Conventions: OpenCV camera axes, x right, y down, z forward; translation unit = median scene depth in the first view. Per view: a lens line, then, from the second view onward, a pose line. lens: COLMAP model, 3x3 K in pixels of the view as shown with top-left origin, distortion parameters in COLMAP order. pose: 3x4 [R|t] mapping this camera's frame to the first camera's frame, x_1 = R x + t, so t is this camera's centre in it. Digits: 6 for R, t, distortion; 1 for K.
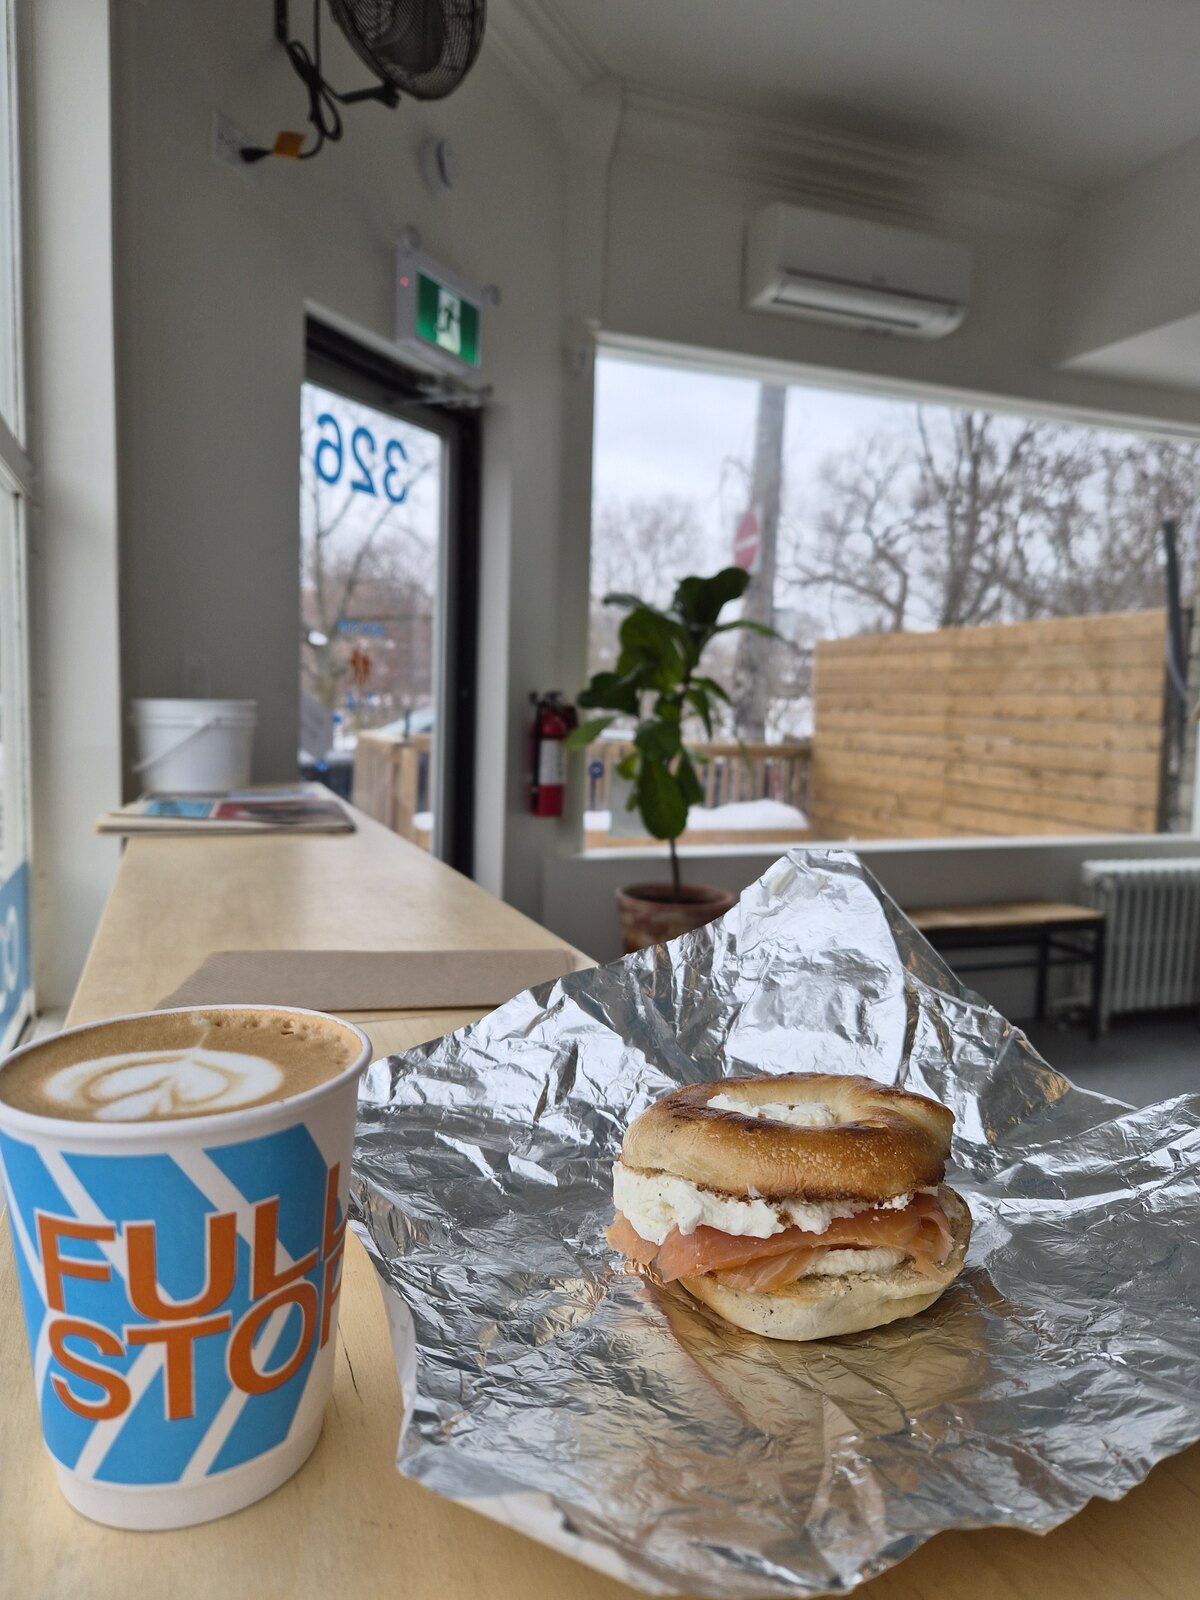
lens RADIAL K [[1098.5, 0, 600.0], [0, 1098.5, 800.0], [0, 0, 1]] dist [0.002230, 0.000209]
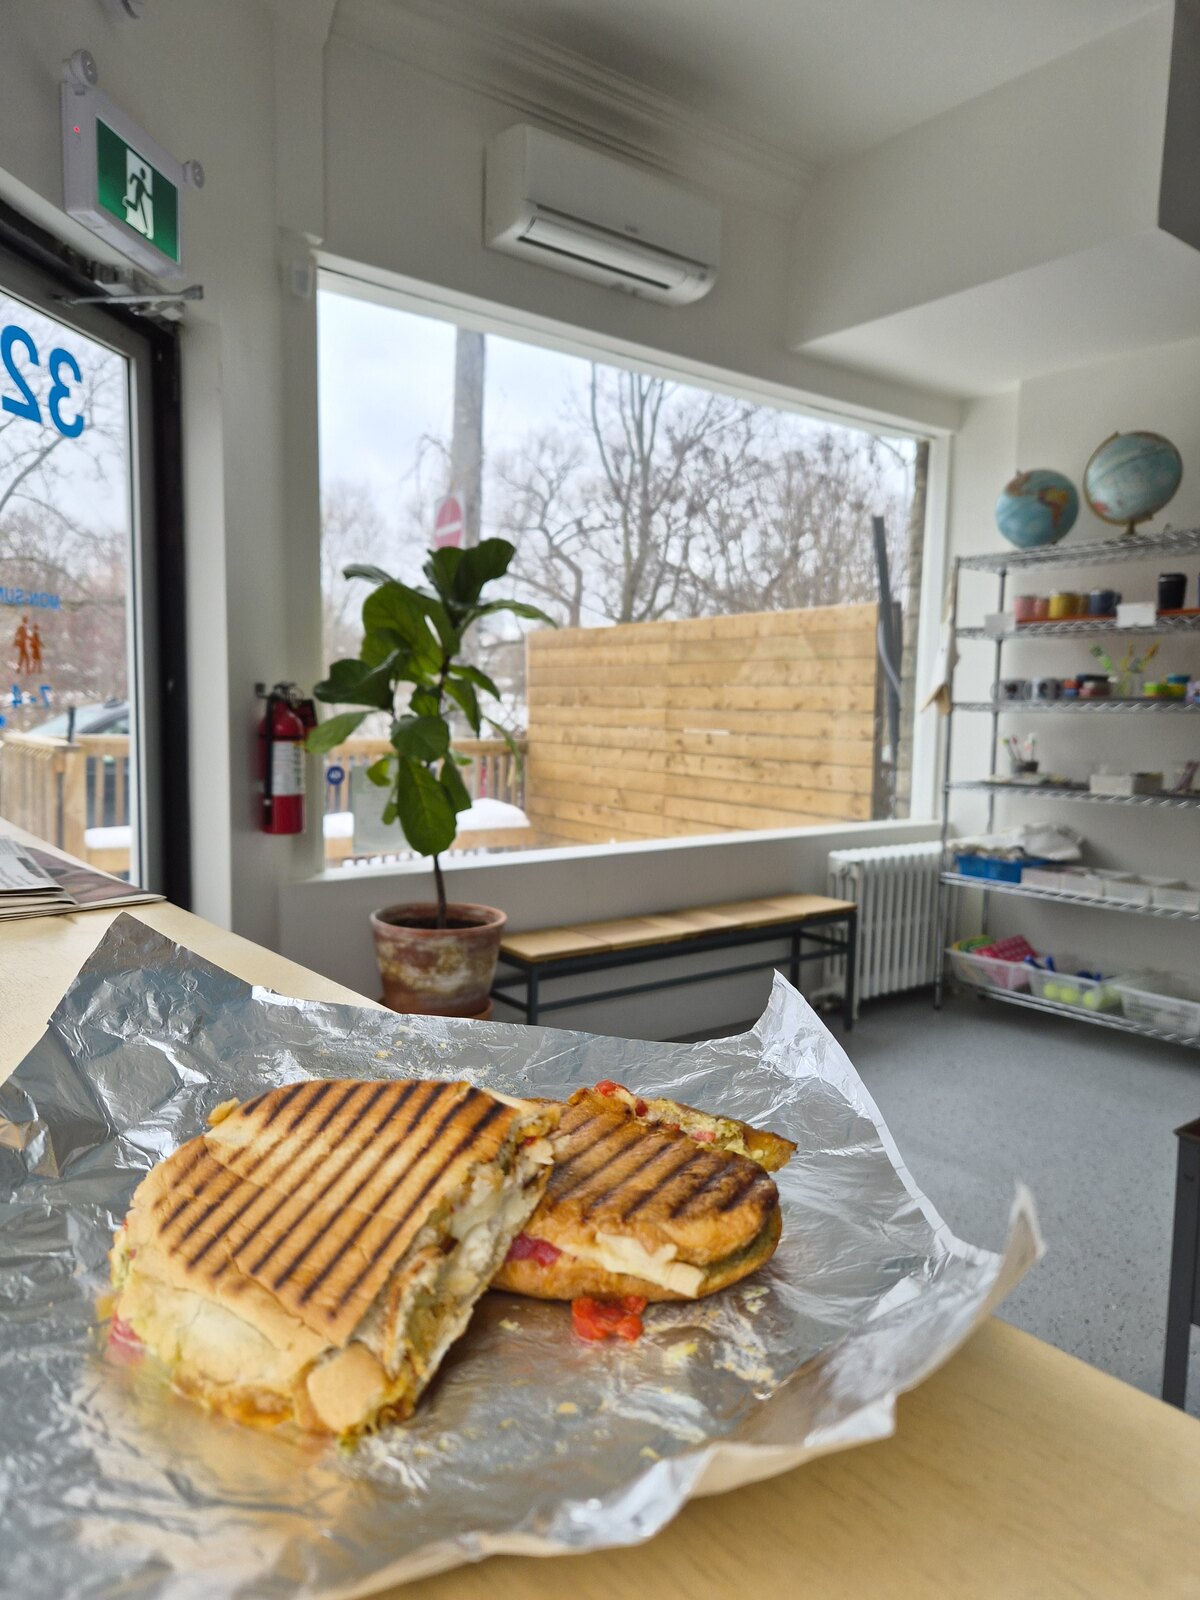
lens RADIAL K [[1074.9, 0, 603.3], [0, 1074.9, 810.1], [0, 0, 1]] dist [0.036583, -0.037326]
pose [[0.954818, -0.038150, 0.294732, -0.046079], [0.033638, 0.999227, 0.020366, -0.009068], [-0.295281, -0.009531, 0.955363, 0.123358]]
